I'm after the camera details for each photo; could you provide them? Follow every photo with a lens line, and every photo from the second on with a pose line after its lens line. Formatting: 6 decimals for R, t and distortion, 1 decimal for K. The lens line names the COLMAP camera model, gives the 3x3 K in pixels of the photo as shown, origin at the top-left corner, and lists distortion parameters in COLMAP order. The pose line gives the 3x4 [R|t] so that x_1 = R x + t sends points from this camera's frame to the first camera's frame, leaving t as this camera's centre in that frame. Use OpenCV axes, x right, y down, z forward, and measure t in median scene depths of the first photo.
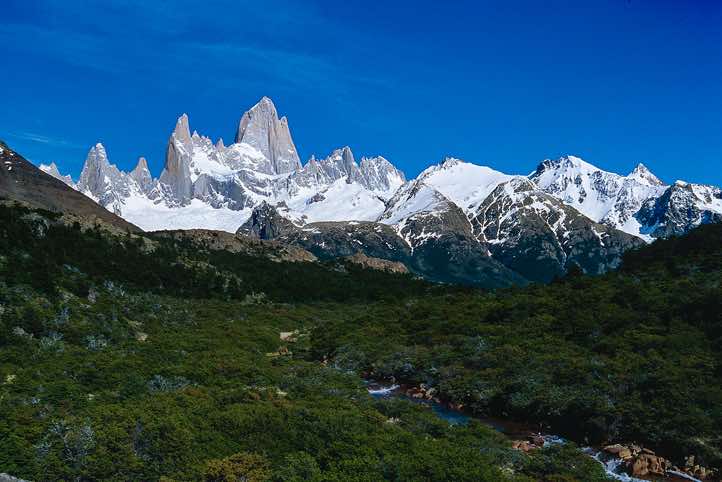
lens RADIAL K [[641.2, 0, 346.5], [0, 641.2, 261.7], [0, 0, 1]] dist [-0.053093, 0.048912]
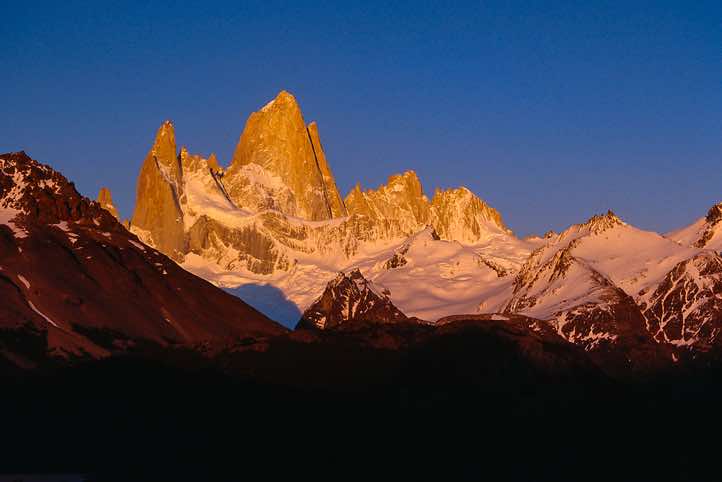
lens RADIAL K [[1183.4, 0, 359.2], [0, 1183.4, 248.7], [0, 0, 1]] dist [0.038103, 0.000000]
pose [[0.999536, 0.008899, 0.029134, -0.165425], [-0.006895, 0.997648, -0.068199, -0.036019], [-0.029673, 0.067966, 0.997246, -0.361587]]
